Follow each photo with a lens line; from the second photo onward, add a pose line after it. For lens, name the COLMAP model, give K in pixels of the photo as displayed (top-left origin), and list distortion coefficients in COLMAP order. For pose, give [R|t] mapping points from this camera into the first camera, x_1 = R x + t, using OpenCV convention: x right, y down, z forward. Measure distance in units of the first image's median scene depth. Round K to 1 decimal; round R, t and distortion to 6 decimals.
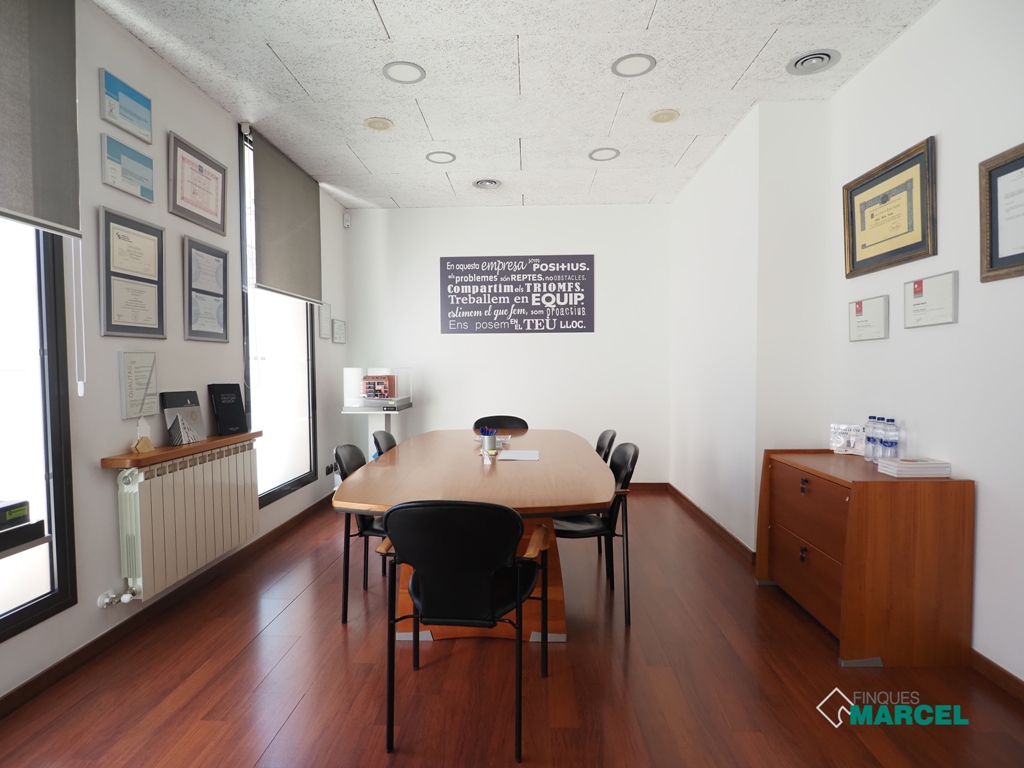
lens RADIAL K [[550.4, 0, 508.9], [0, 550.4, 388.8], [0, 0, 1]] dist [-0.005467, -0.002715]
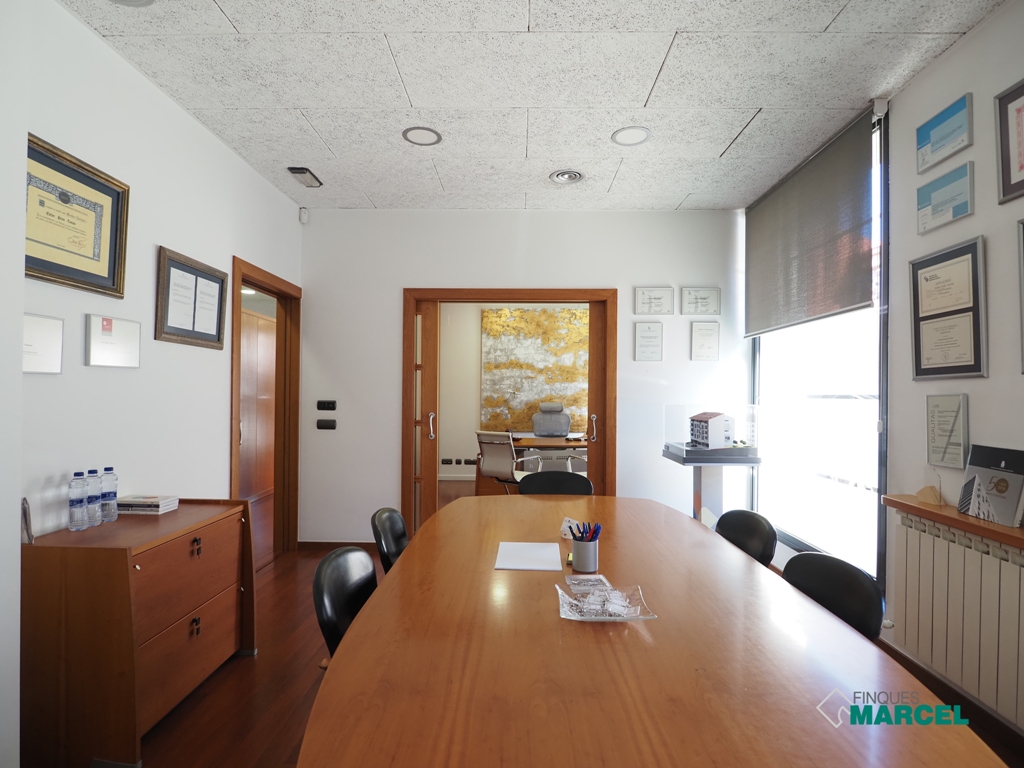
lens RADIAL K [[550.4, 0, 508.9], [0, 550.4, 388.8], [0, 0, 1]] dist [-0.005467, -0.002715]
pose [[-0.999848, -0.003356, -0.017094, 0.060556], [-0.003909, 0.999467, 0.032401, -0.103404], [0.016976, 0.032463, -0.999329, 1.890665]]
